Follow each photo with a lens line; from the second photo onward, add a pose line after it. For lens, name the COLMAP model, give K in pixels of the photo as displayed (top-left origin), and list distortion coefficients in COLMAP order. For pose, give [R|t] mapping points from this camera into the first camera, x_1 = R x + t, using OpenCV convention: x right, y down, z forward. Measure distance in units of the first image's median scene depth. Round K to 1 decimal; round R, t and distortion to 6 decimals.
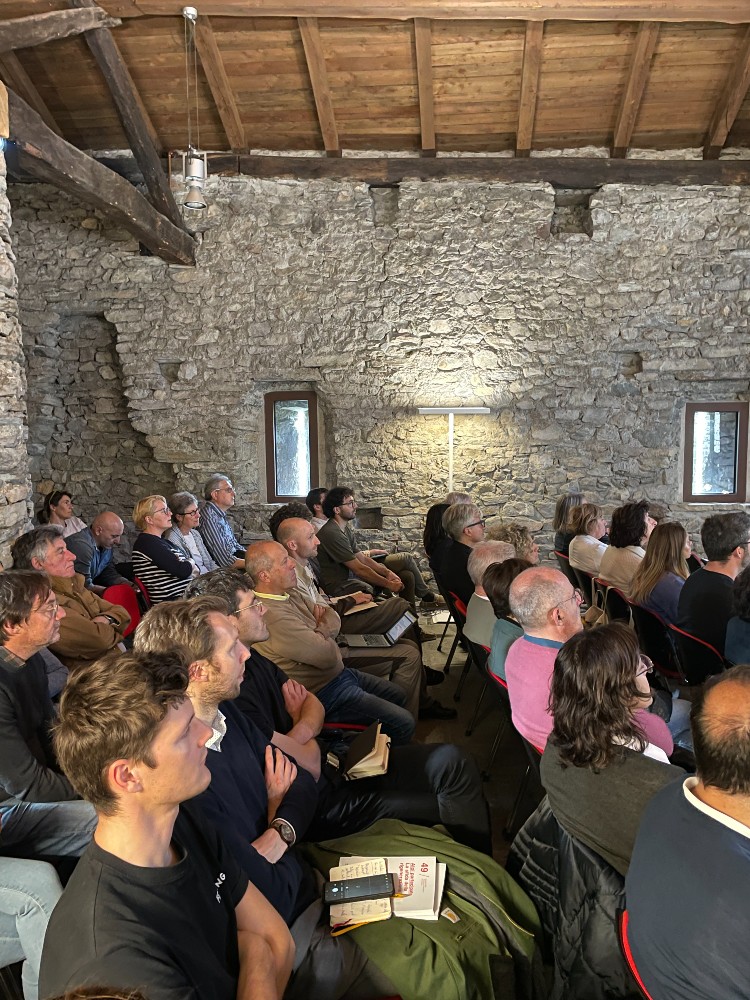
lens RADIAL K [[756.6, 0, 372.7], [0, 756.6, 495.5], [0, 0, 1]] dist [0.070339, -0.080082]
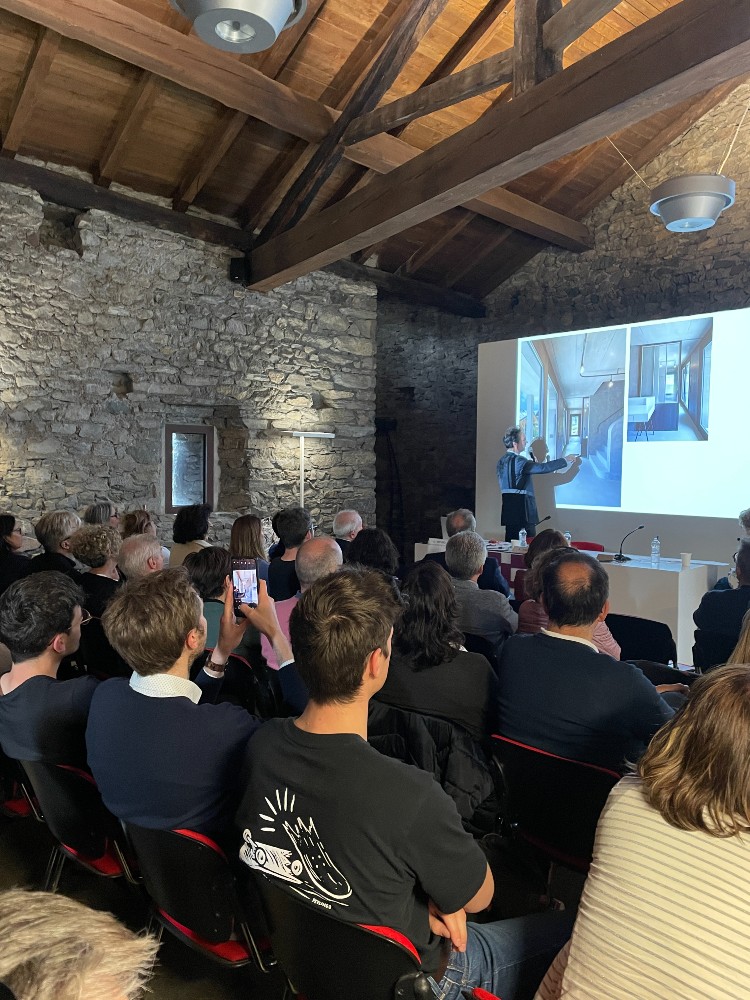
lens RADIAL K [[756.6, 0, 375.2], [0, 756.6, 495.3], [0, 0, 1]] dist [0.070339, -0.080082]
pose [[0.686276, -0.015688, 0.727172, -0.190616], [0.045611, 0.998728, -0.021499, 0.020008], [-0.725910, 0.047921, 0.686119, 0.030912]]
